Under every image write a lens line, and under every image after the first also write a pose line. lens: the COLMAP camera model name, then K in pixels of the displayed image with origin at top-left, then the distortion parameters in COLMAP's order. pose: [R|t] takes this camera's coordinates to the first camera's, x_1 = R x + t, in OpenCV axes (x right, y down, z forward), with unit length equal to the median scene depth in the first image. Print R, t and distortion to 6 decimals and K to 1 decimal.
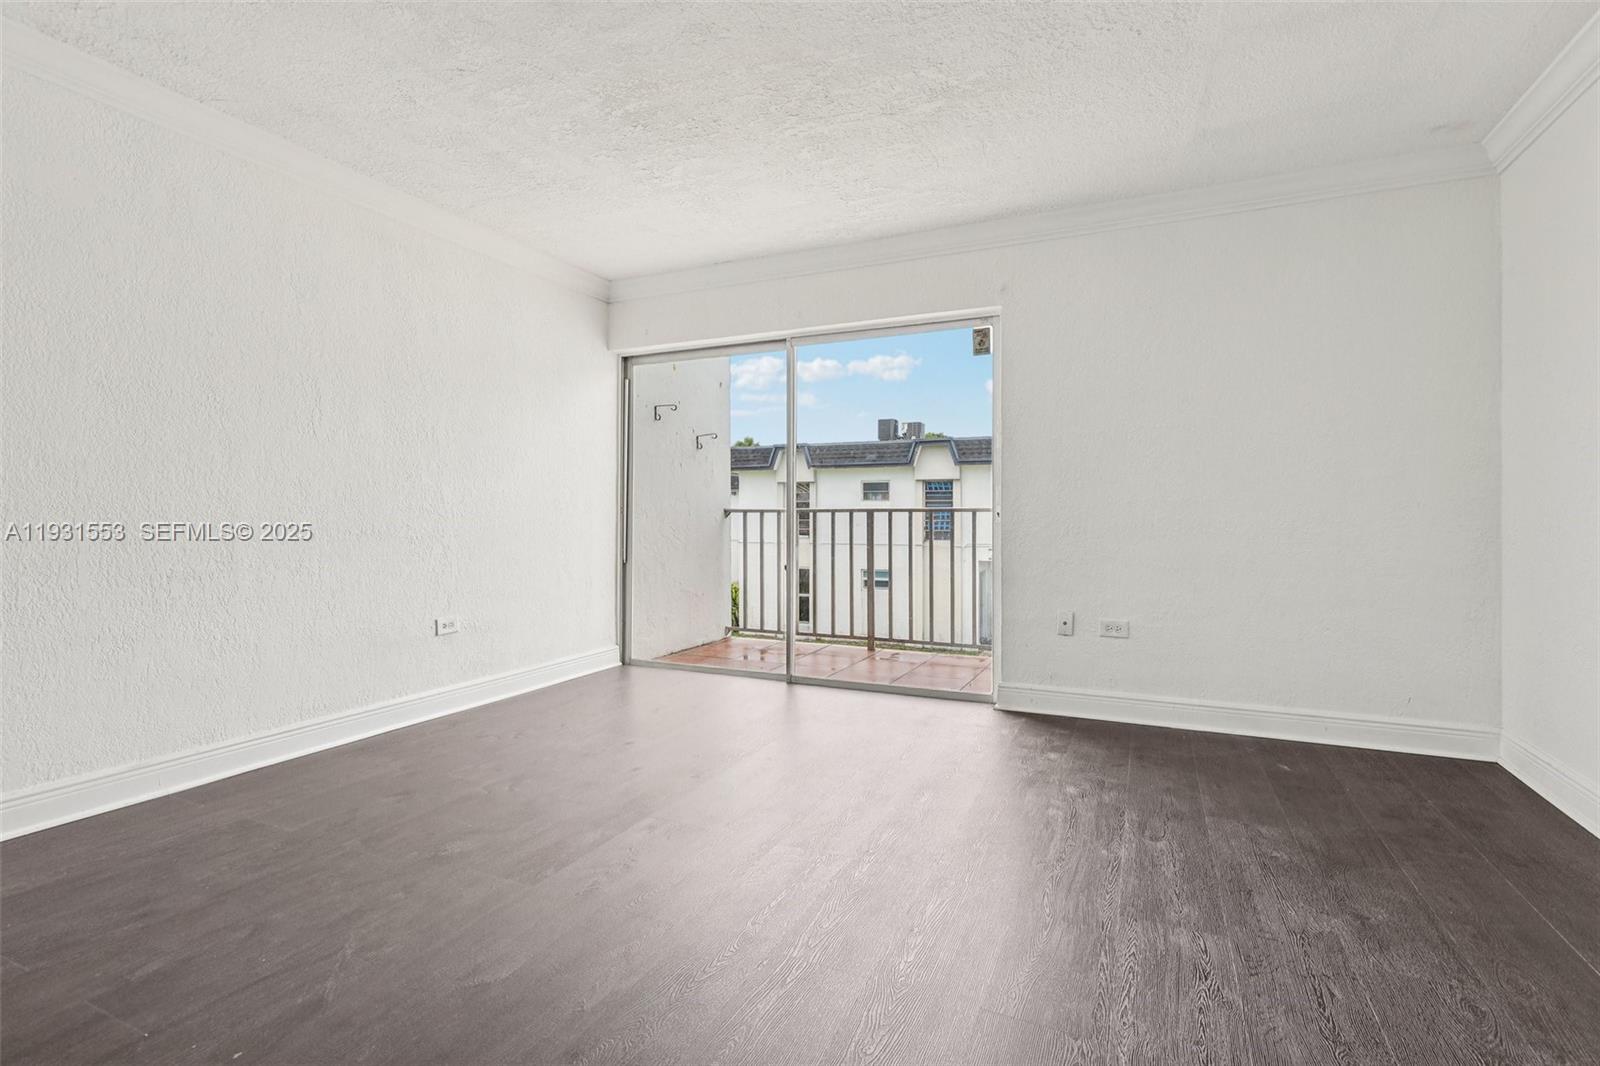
lens RADIAL K [[739.2, 0, 800.4], [0, 739.2, 517.2], [0, 0, 1]] dist [-0.002898, 0.000097]
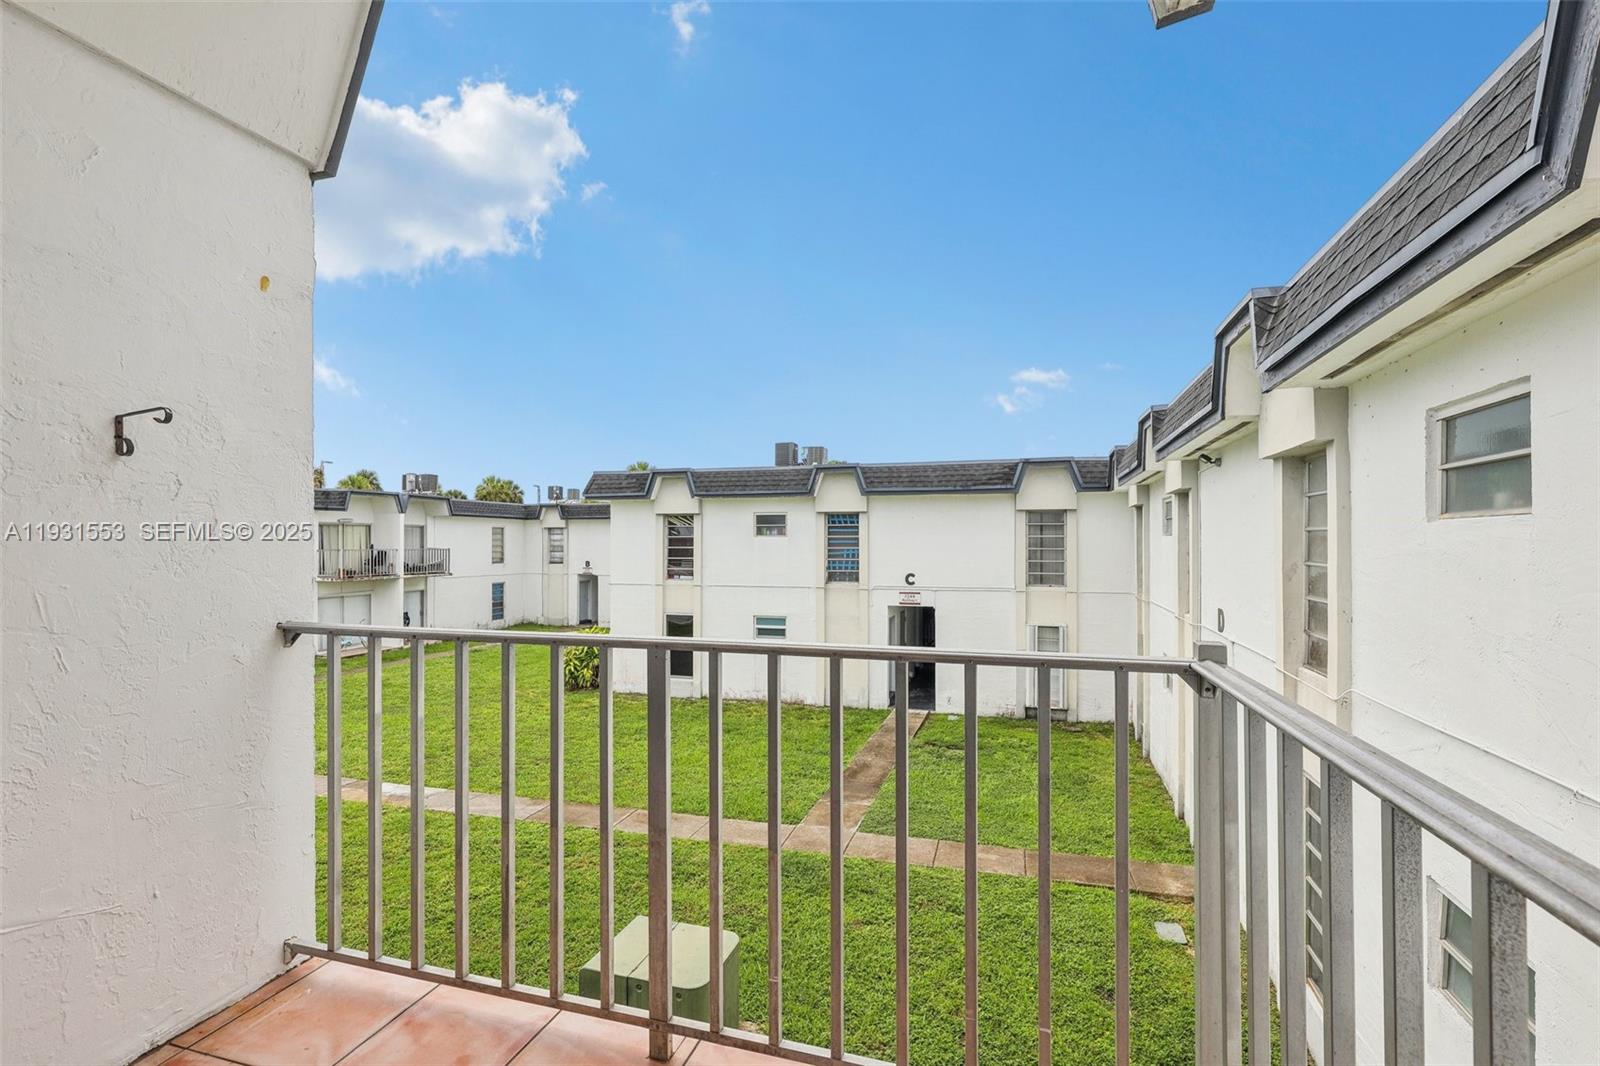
lens RADIAL K [[743.9, 0, 819.7], [0, 743.9, 519.1], [0, 0, 1]] dist [0.002519, -0.000114]
pose [[0.988002, 0.005608, 0.154339, 0.026129], [-0.000205, 0.999387, -0.034999, -0.012423], [-0.154441, 0.034547, 0.987398, 0.146172]]
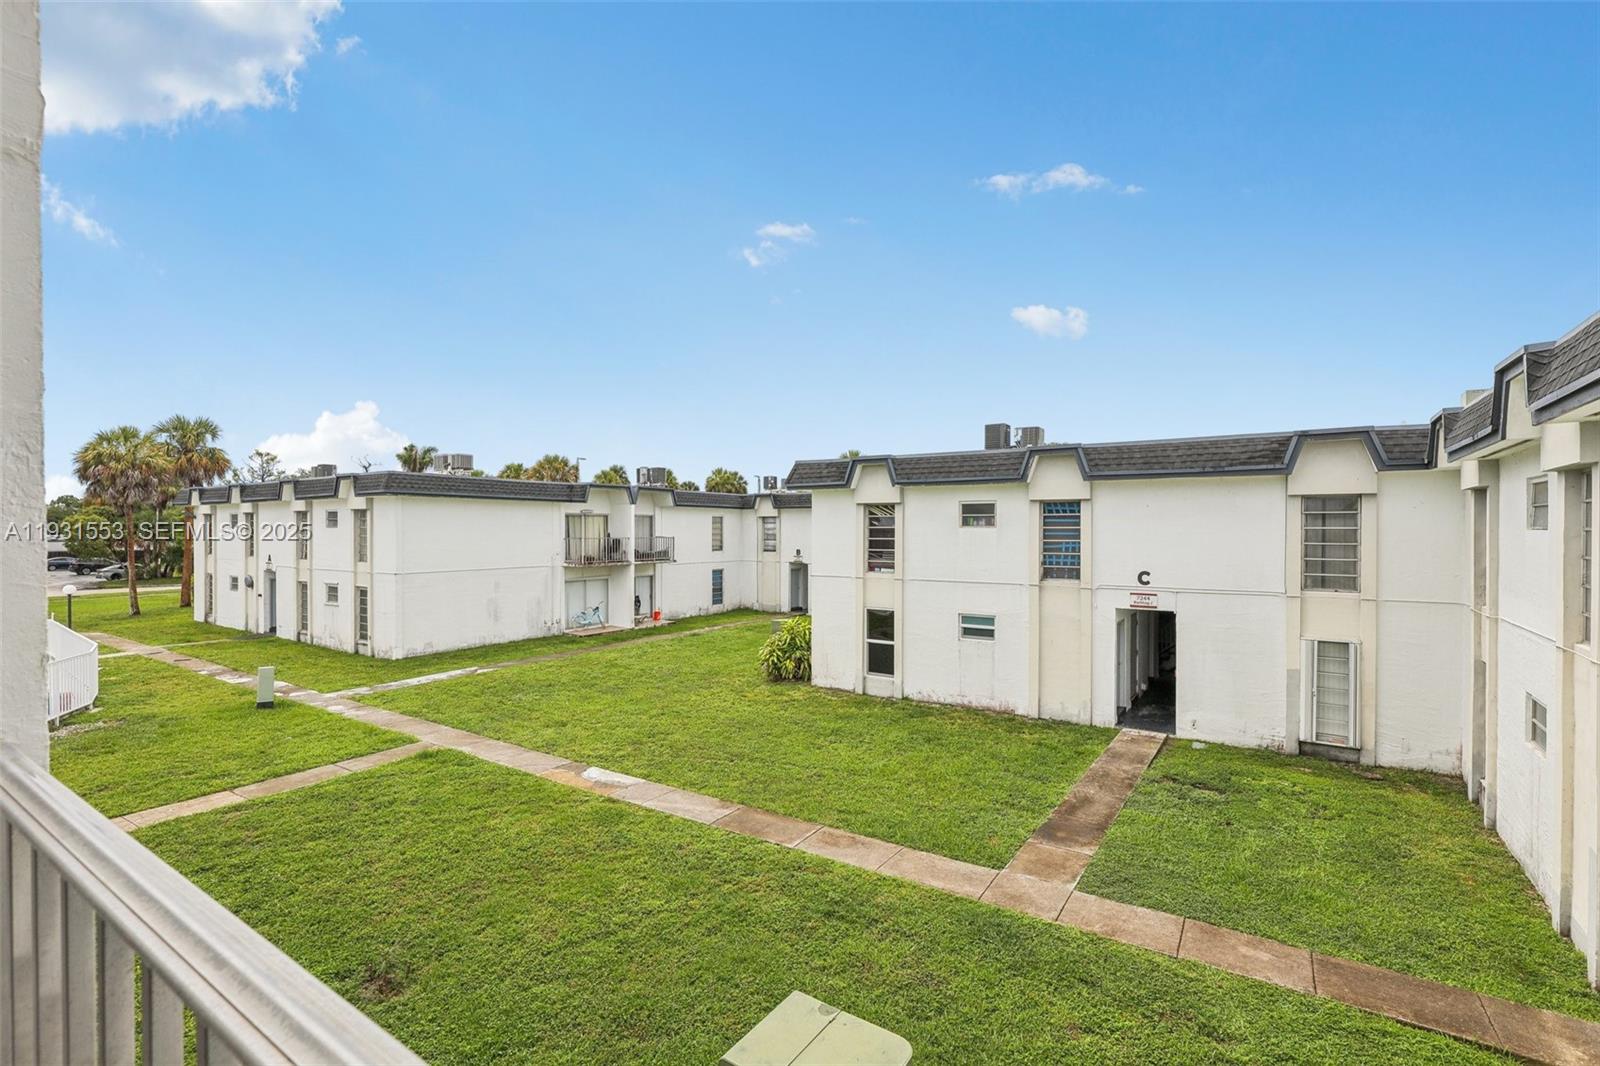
lens RADIAL K [[743.9, 0, 812.7], [0, 743.9, 531.6], [0, 0, 1]] dist [0.002519, -0.000114]
pose [[0.990284, 0.002012, -0.139042, 0.039473], [-0.002034, 0.999998, -0.000021, -0.017553], [0.139042, 0.000303, 0.990286, 0.202218]]
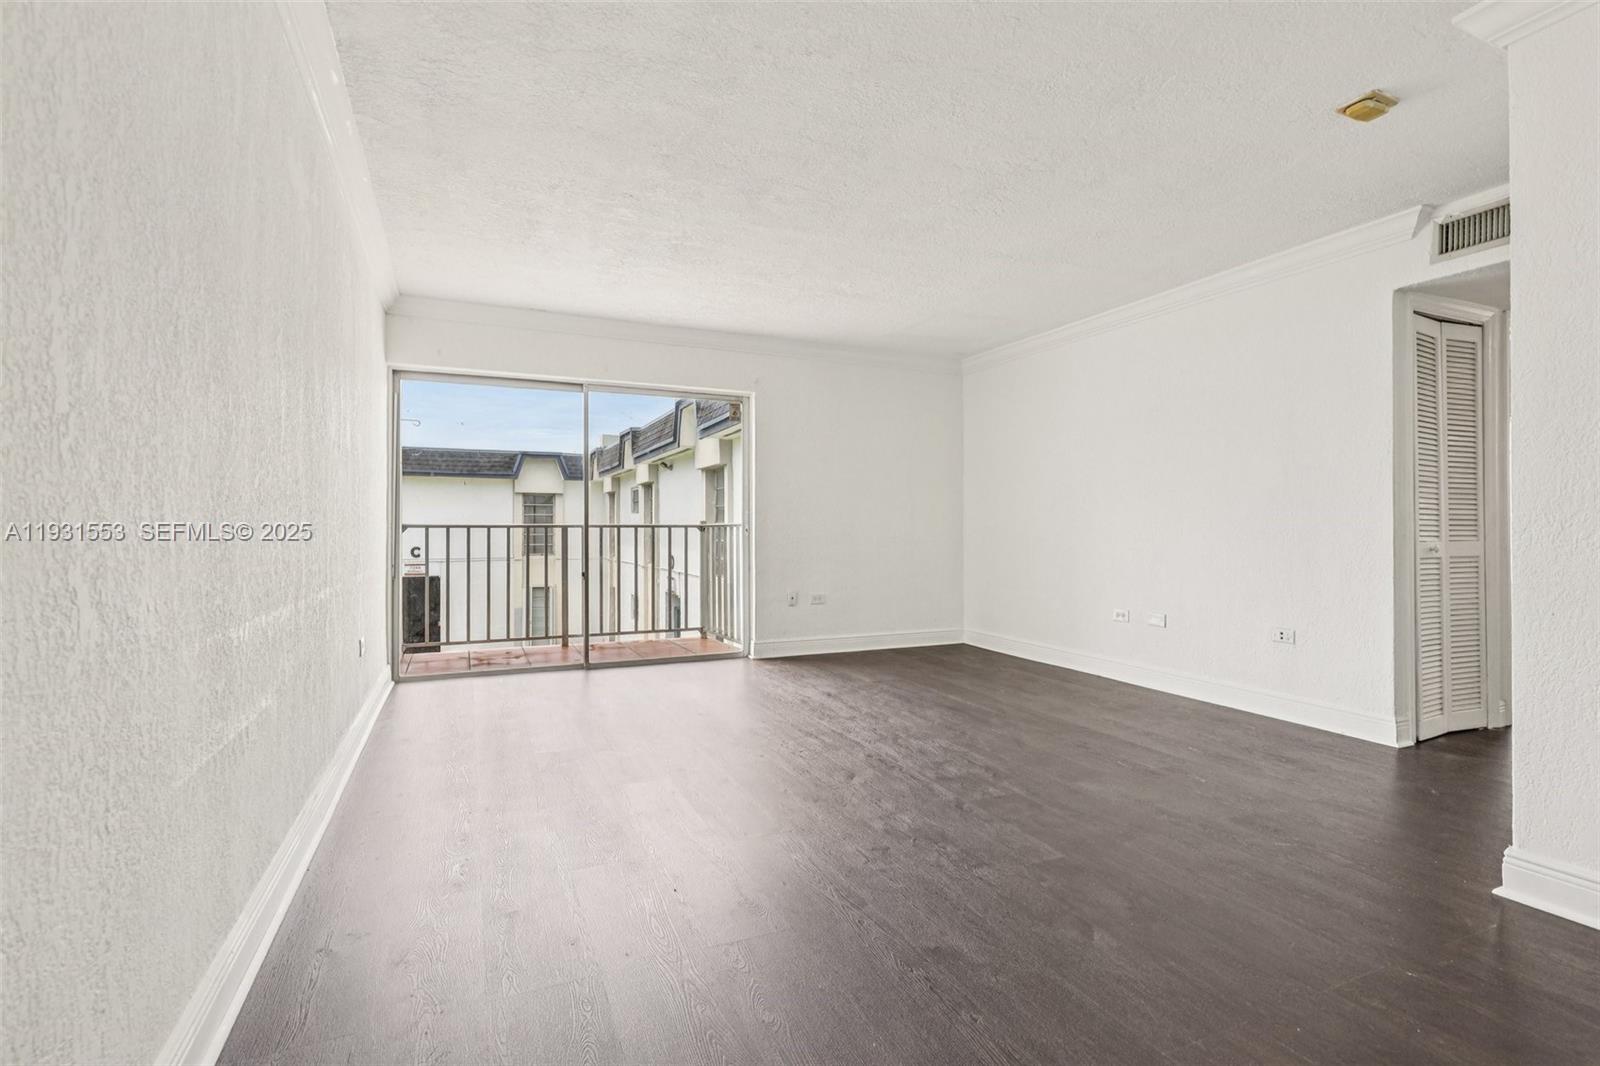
lens RADIAL K [[743.9, 0, 804.9], [0, 743.9, 531.3], [0, 0, 1]] dist [0.002519, -0.000114]
pose [[0.654607, -0.001288, 0.755968, -0.117405], [0.002153, 0.999998, -0.000160, -0.000157], [-0.755966, 0.001732, 0.654609, -0.010879]]
